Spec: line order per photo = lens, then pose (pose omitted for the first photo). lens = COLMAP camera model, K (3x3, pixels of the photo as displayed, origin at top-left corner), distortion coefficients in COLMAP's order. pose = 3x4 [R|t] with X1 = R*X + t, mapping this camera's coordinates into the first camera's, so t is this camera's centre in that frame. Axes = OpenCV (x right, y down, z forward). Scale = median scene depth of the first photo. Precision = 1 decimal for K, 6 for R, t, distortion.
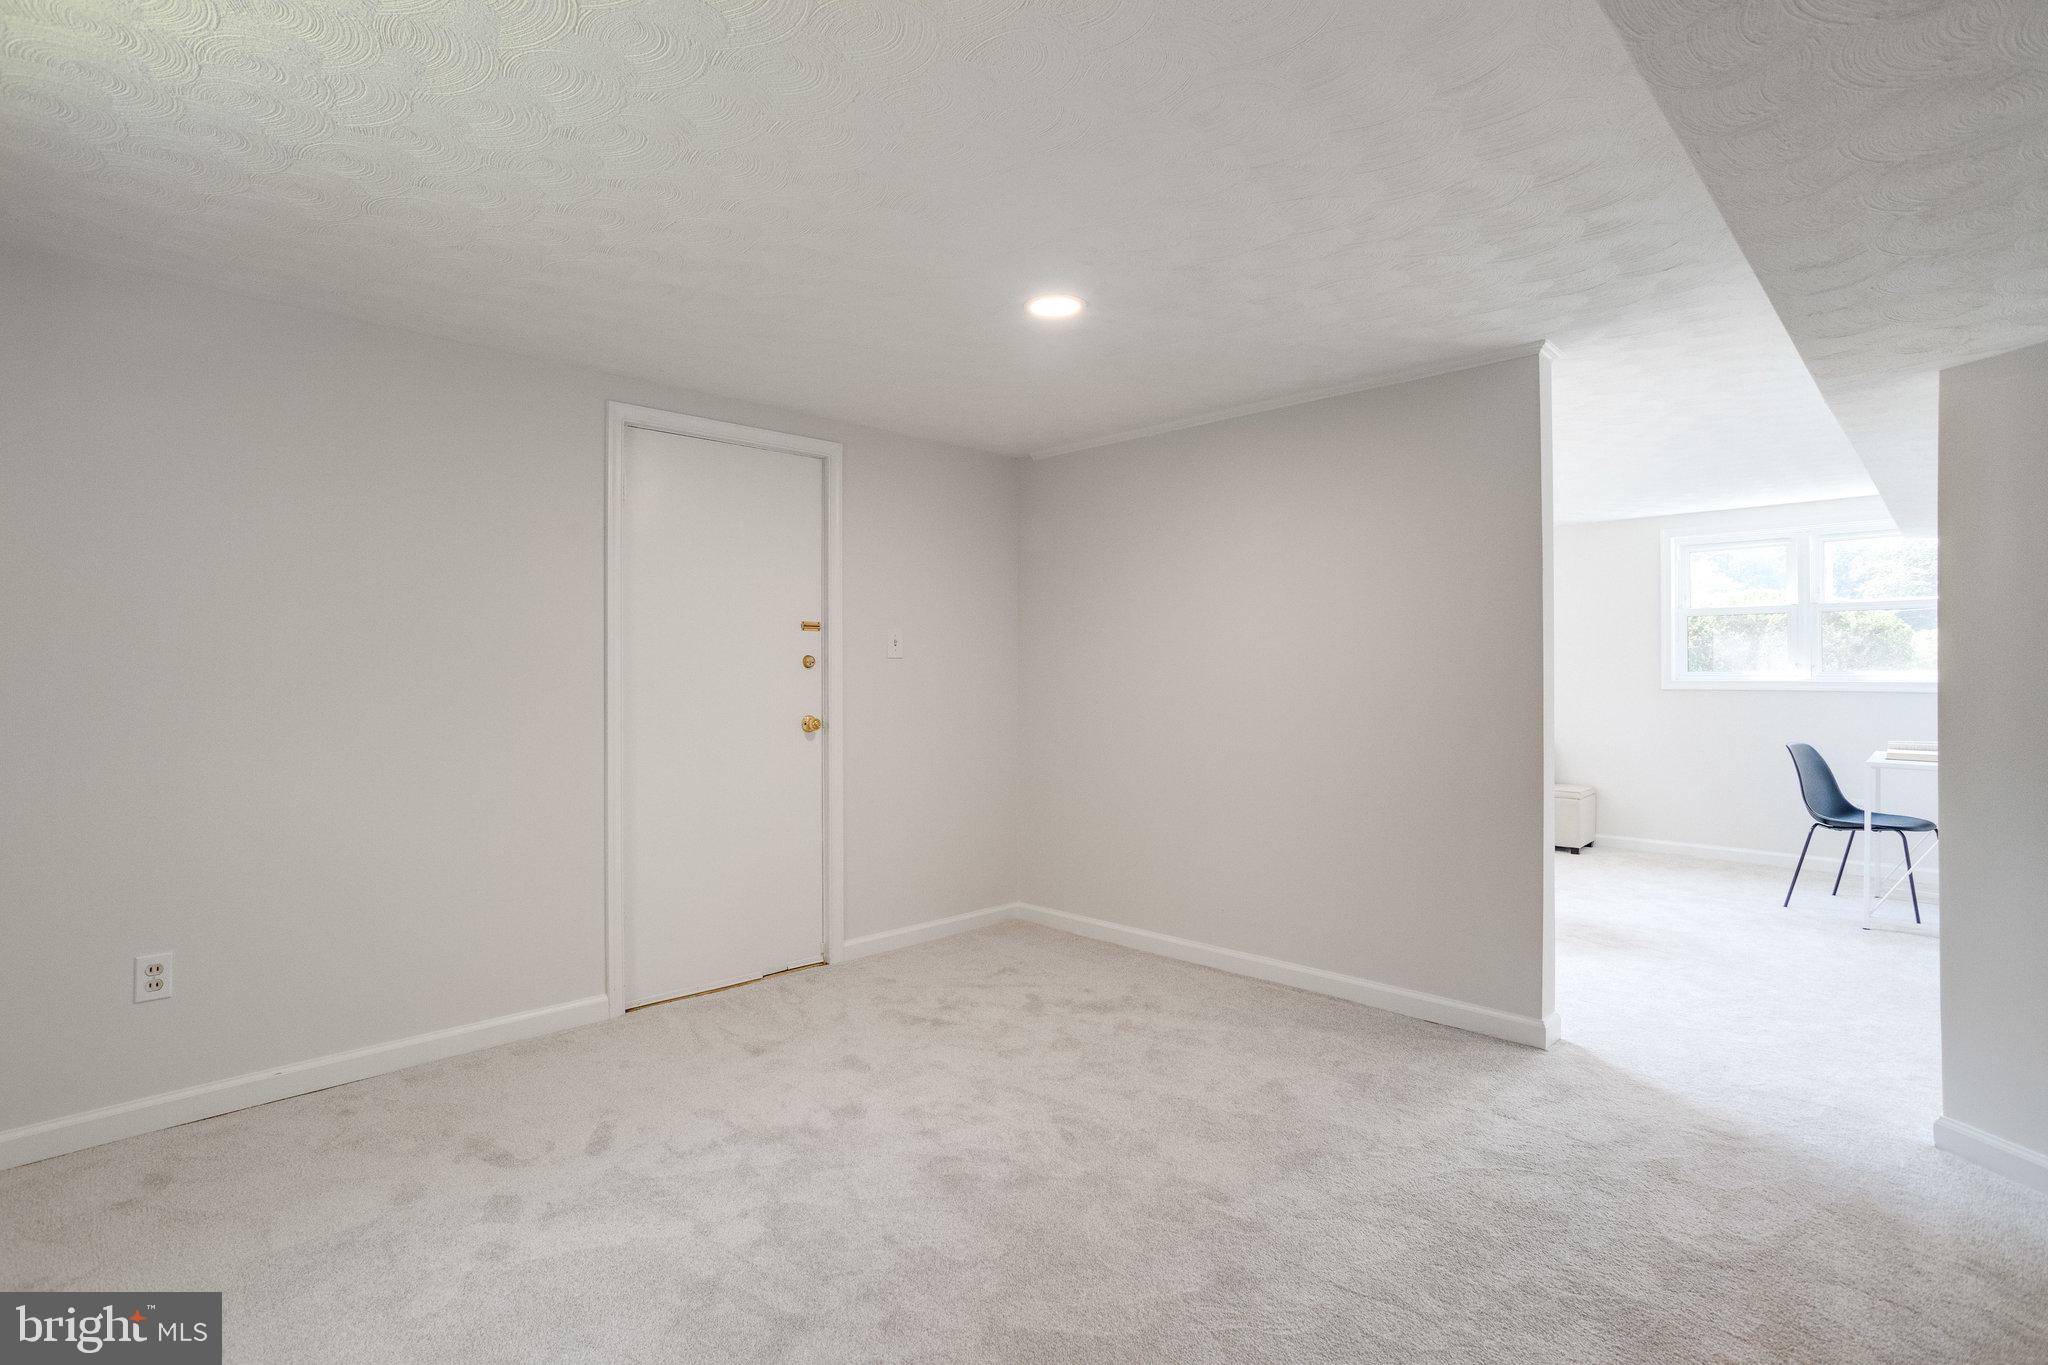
lens RADIAL K [[996.7, 0, 1014.4], [0, 996.7, 670.5], [0, 0, 1]] dist [-0.019300, 0.006741]
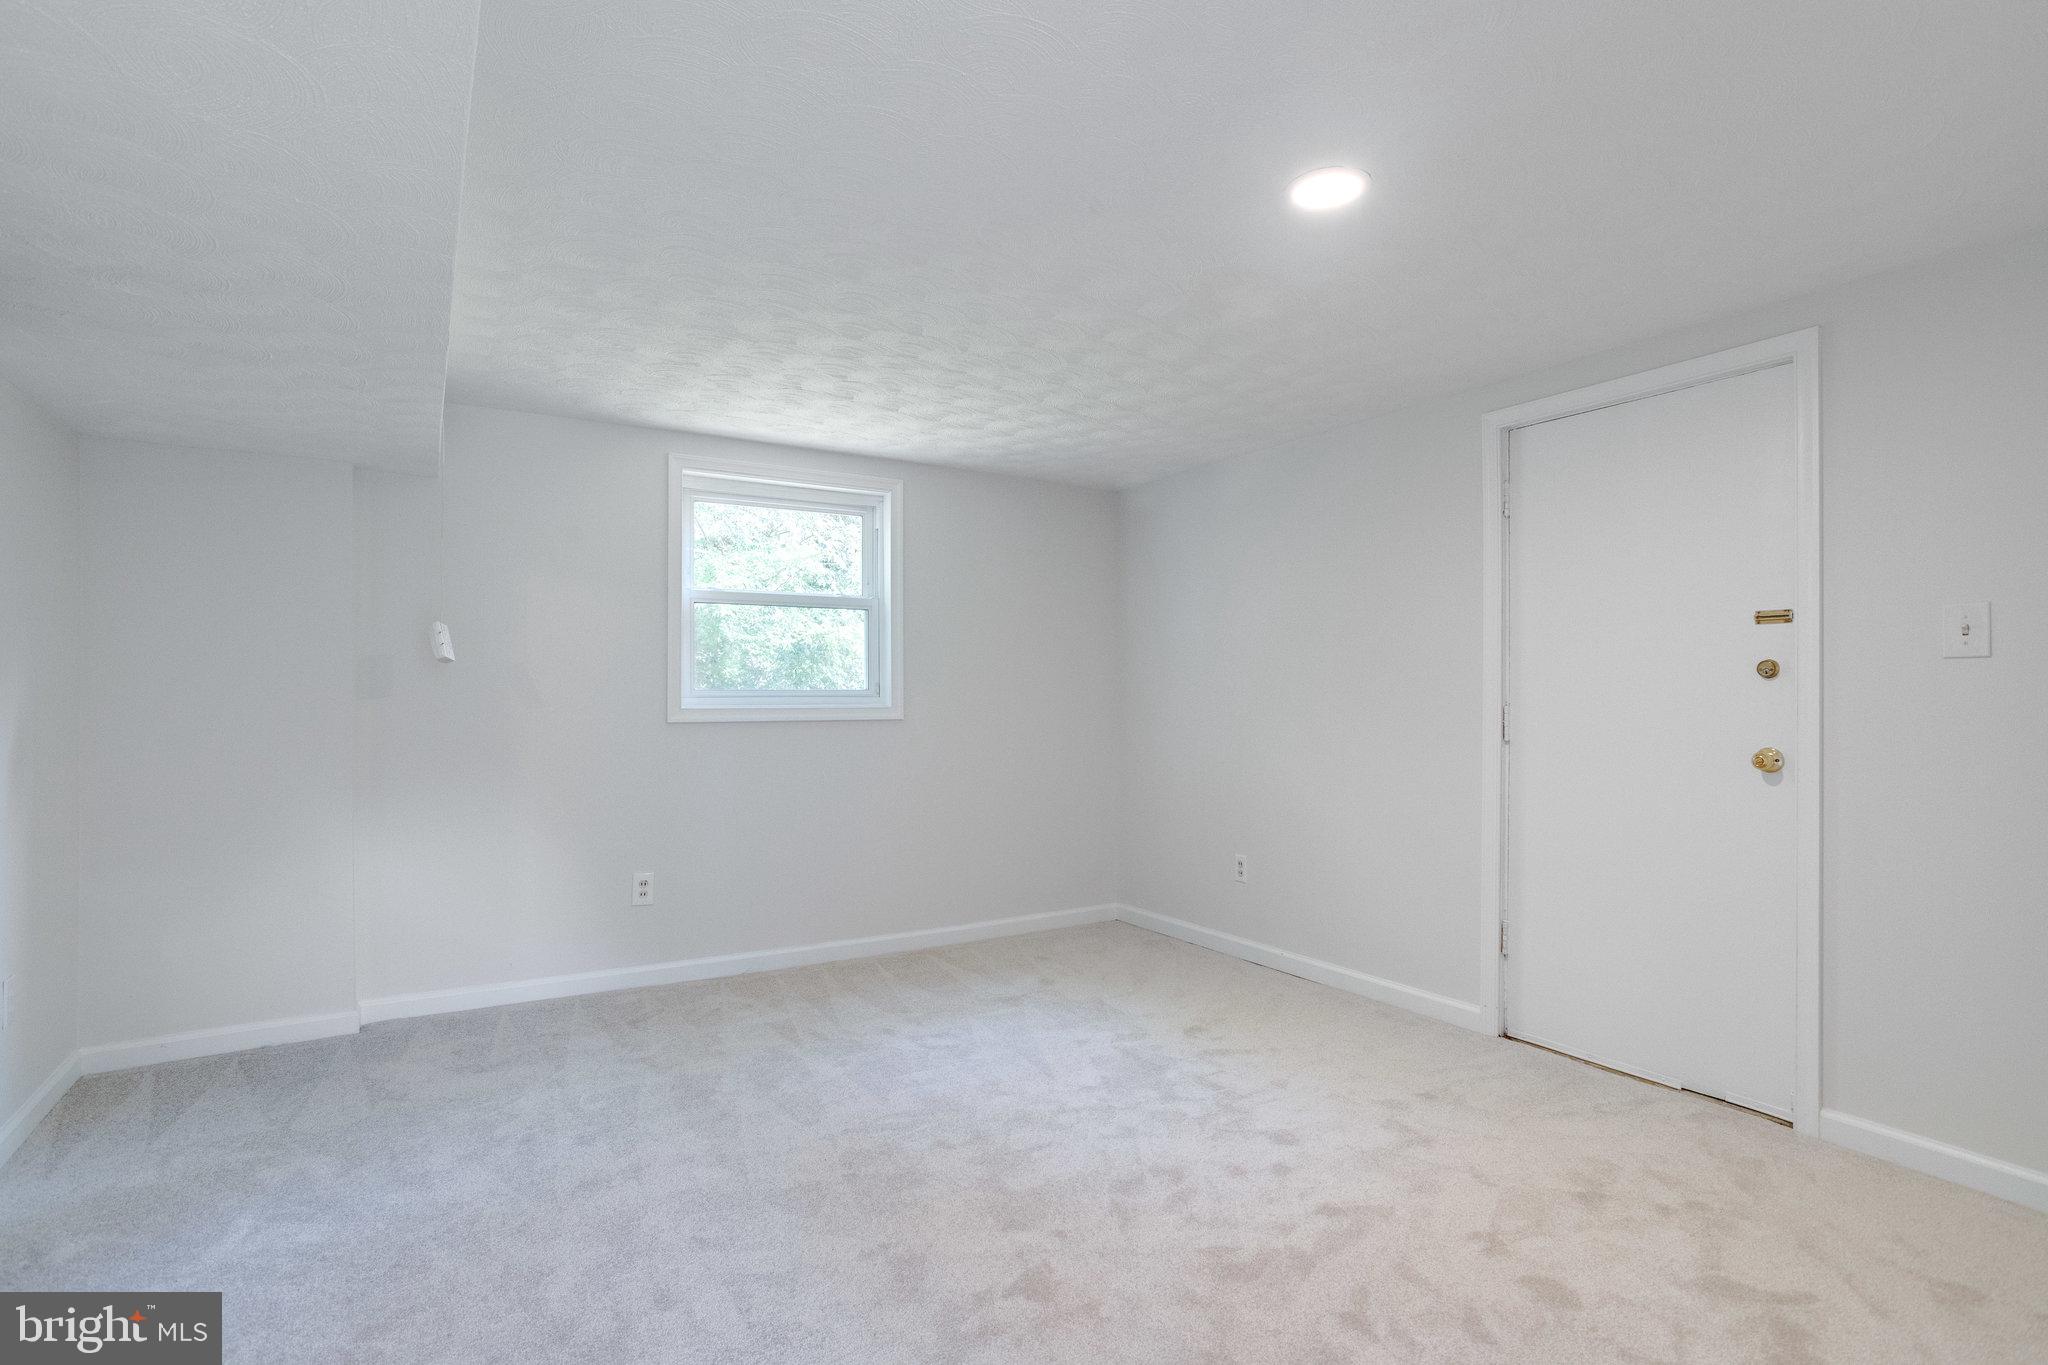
lens RADIAL K [[996.7, 0, 1018.1], [0, 996.7, 692.3], [0, 0, 1]] dist [-0.019300, 0.006741]
pose [[-0.226134, 0.001836, -0.974095, 0.642986], [0.006409, 0.999979, 0.000397, 0.003742], [0.974075, -0.006153, -0.226141, 0.741092]]
